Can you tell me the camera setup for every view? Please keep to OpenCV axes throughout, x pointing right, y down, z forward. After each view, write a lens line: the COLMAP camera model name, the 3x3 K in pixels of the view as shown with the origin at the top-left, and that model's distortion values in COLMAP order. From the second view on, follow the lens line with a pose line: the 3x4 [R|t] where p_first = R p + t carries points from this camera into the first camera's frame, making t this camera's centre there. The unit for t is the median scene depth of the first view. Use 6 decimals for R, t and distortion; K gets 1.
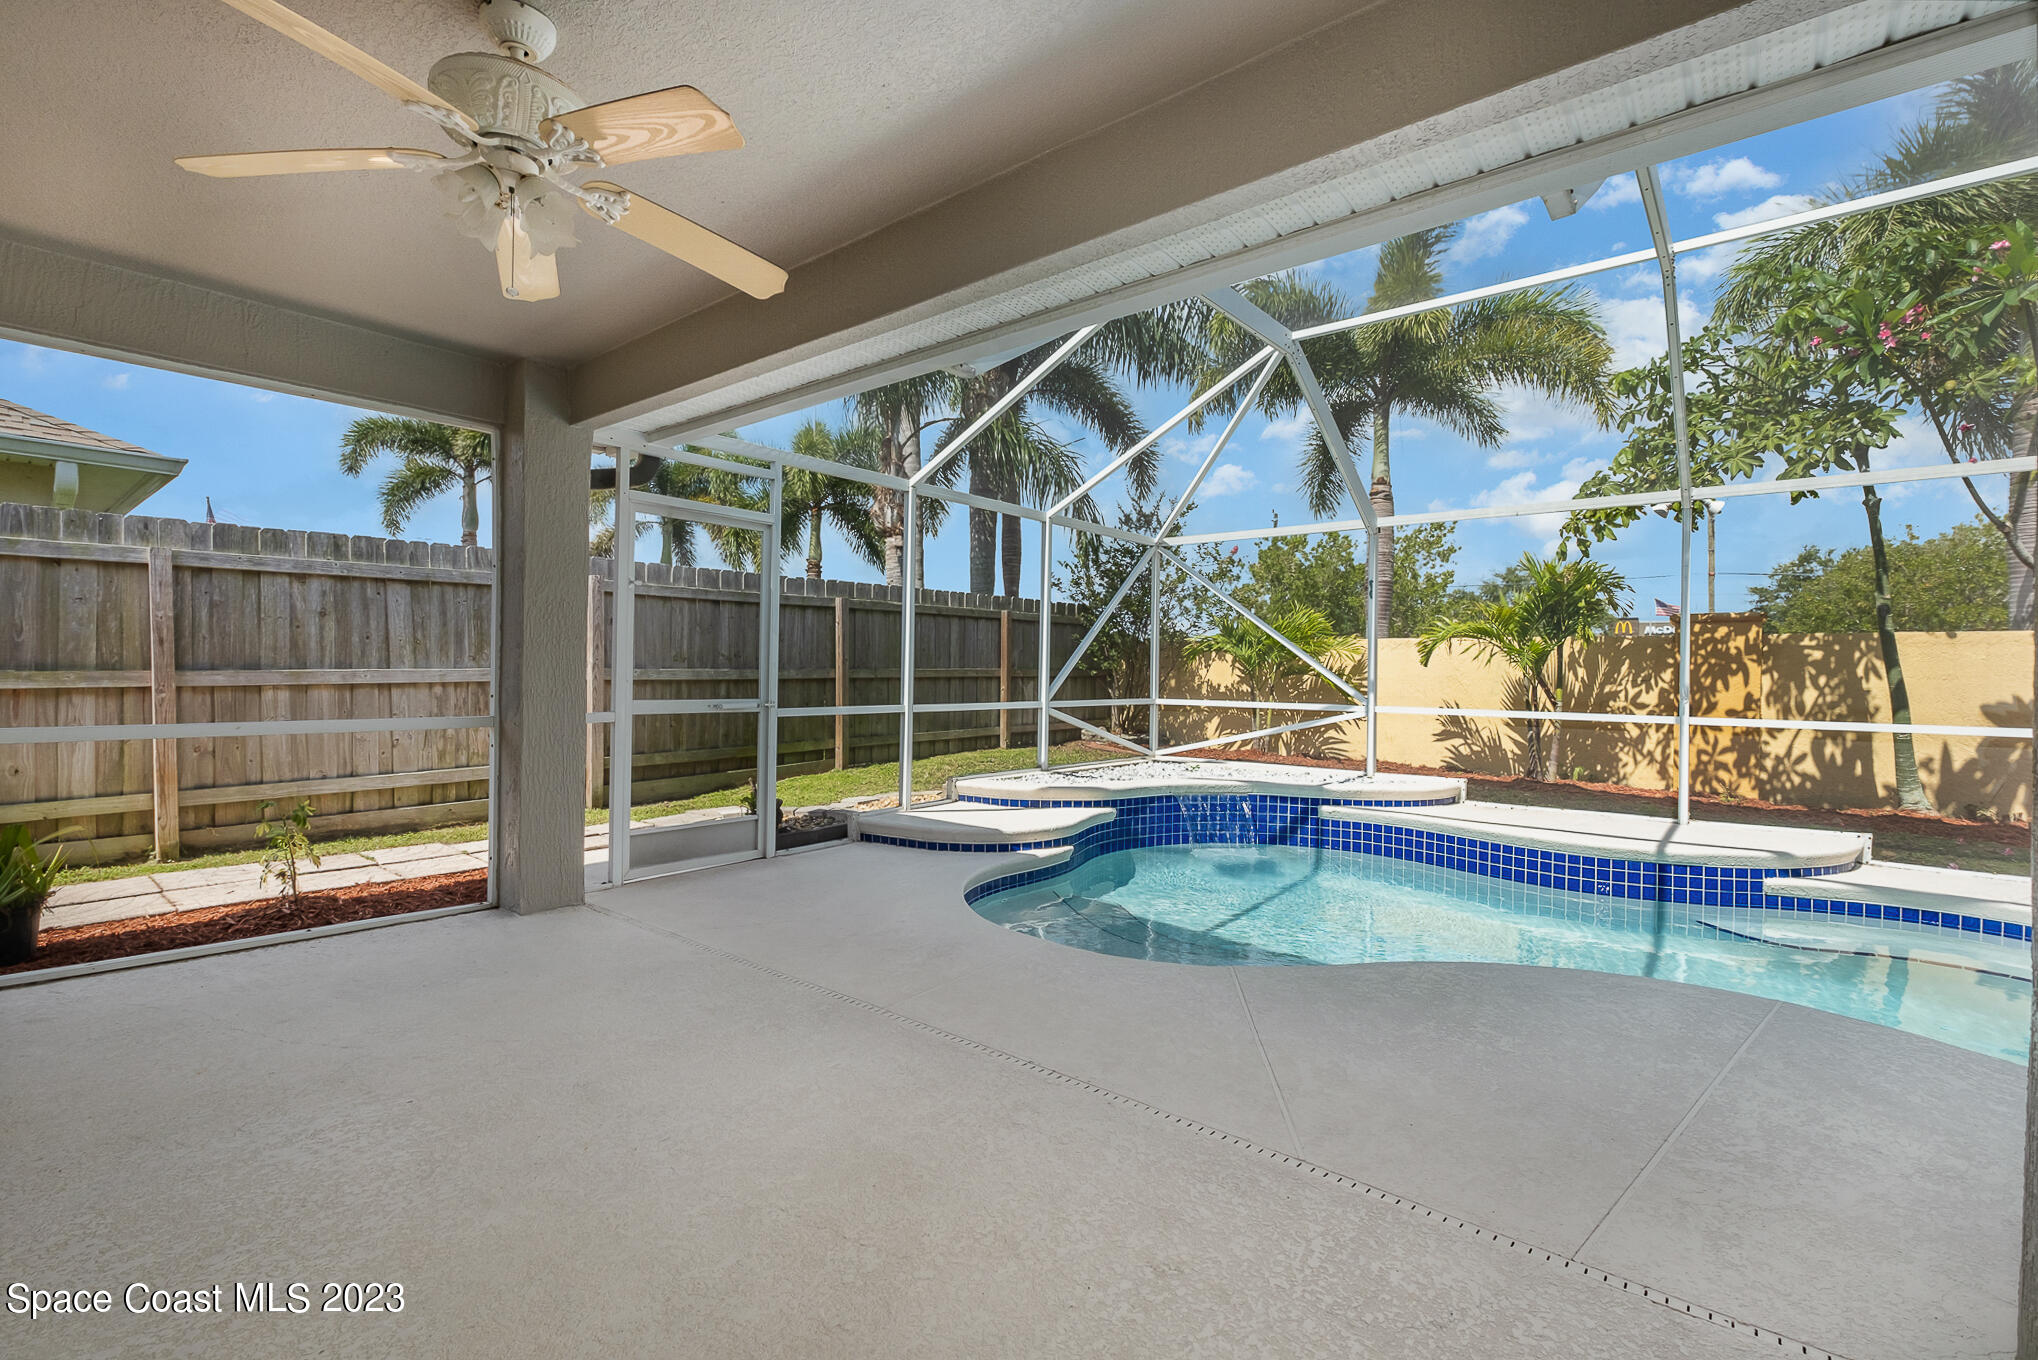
lens RADIAL K [[890.3, 0, 1001.4], [0, 890.3, 676.7], [0, 0, 1]] dist [-0.003087, 0.000036]
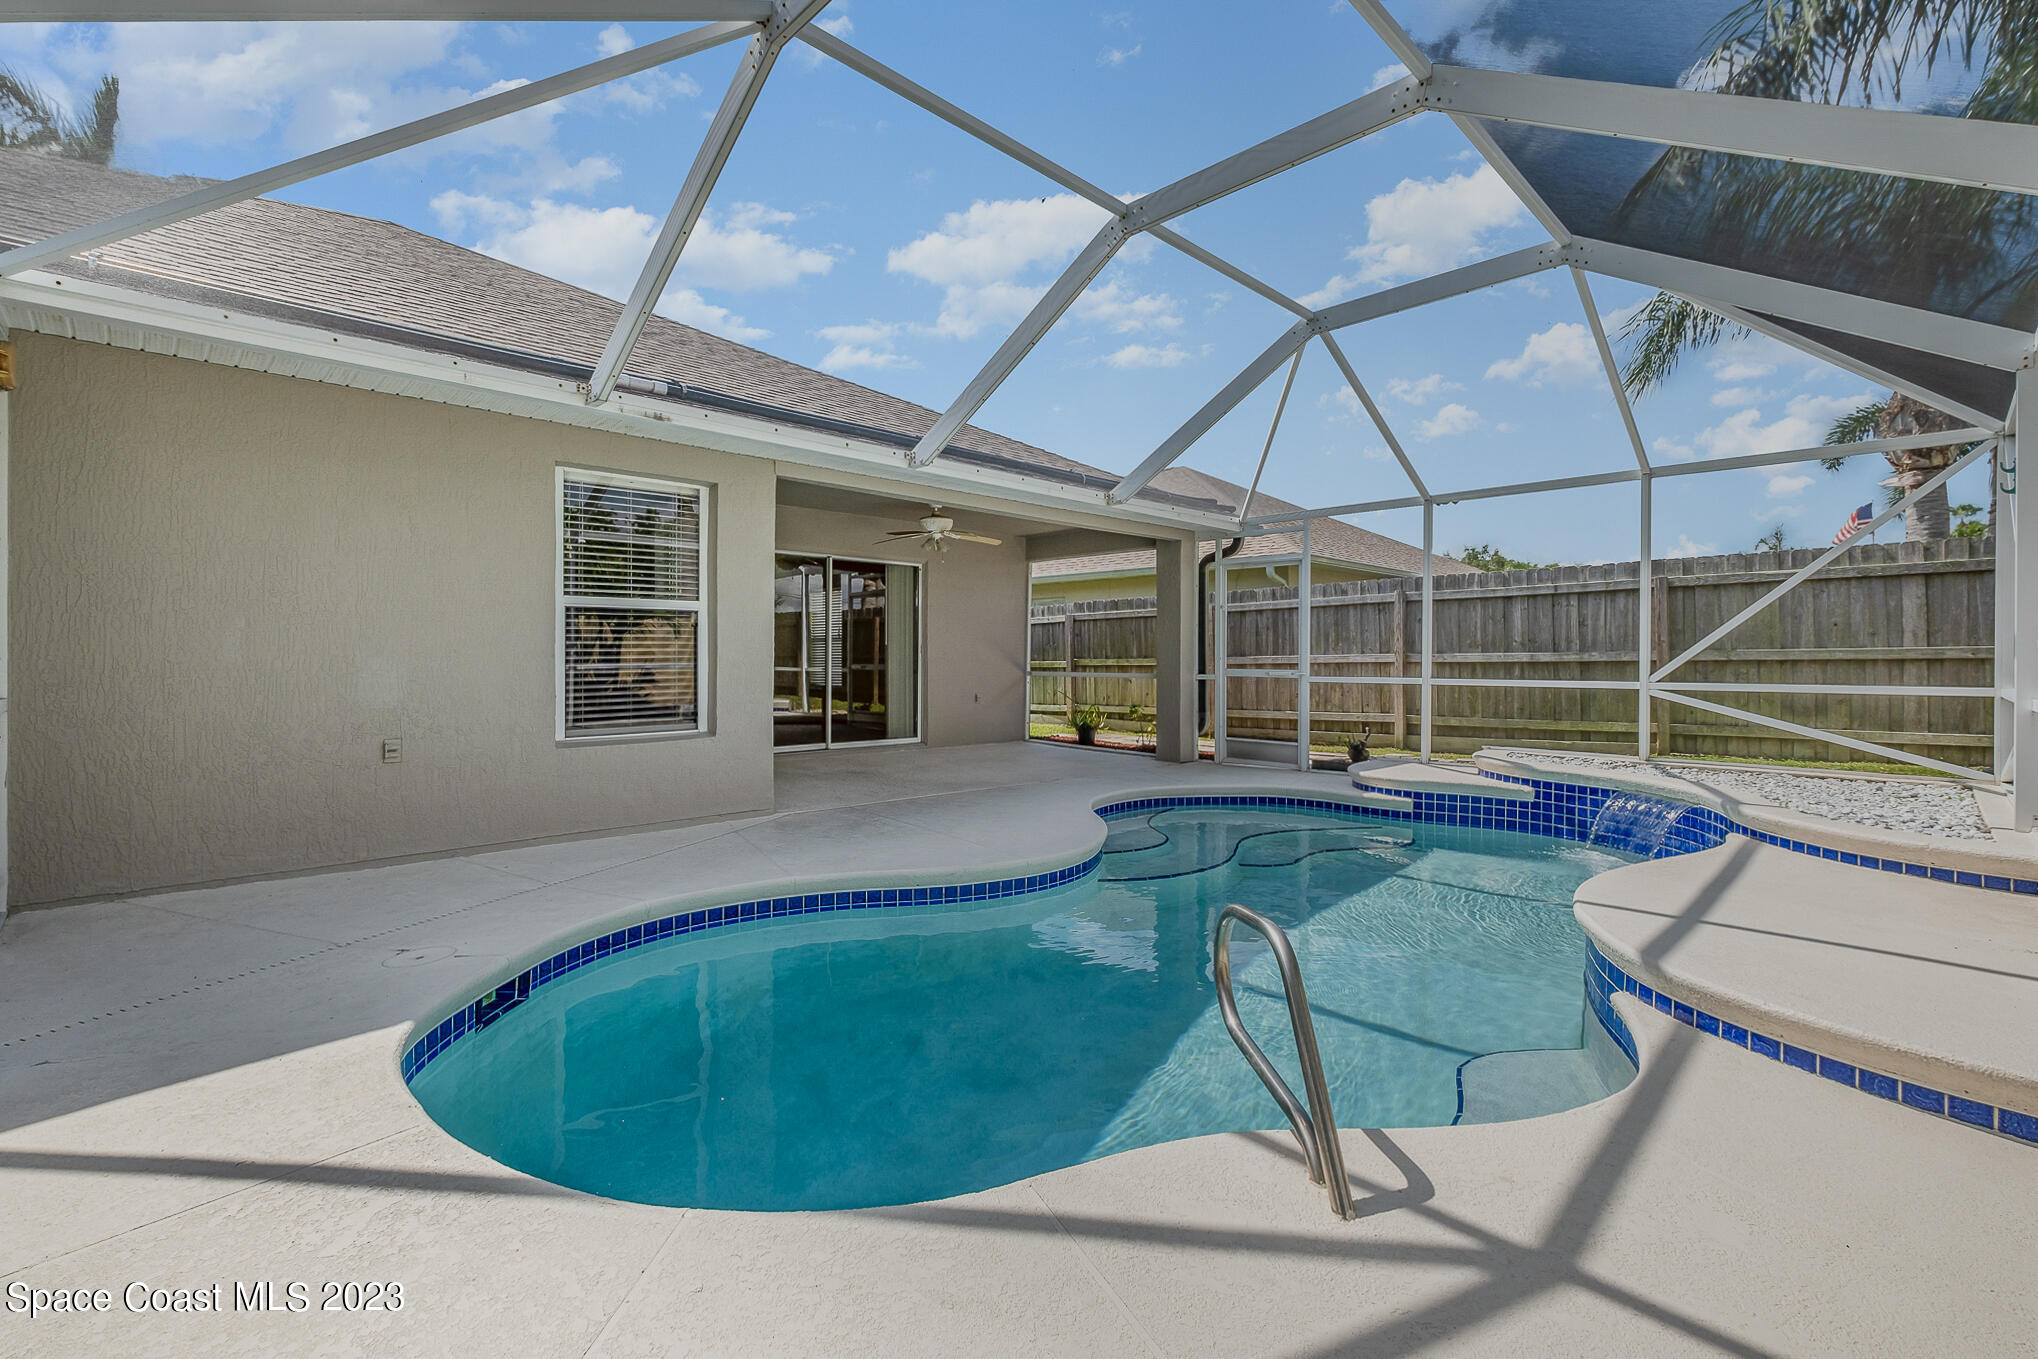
lens RADIAL K [[890.3, 0, 1016.8], [0, 890.3, 672.6], [0, 0, 1]] dist [-0.003087, 0.000036]
pose [[-0.096236, 0.000759, -0.995358, 0.932186], [-0.010790, 0.999940, 0.001806, 0.022593], [0.995300, 0.010913, -0.096222, 0.444095]]
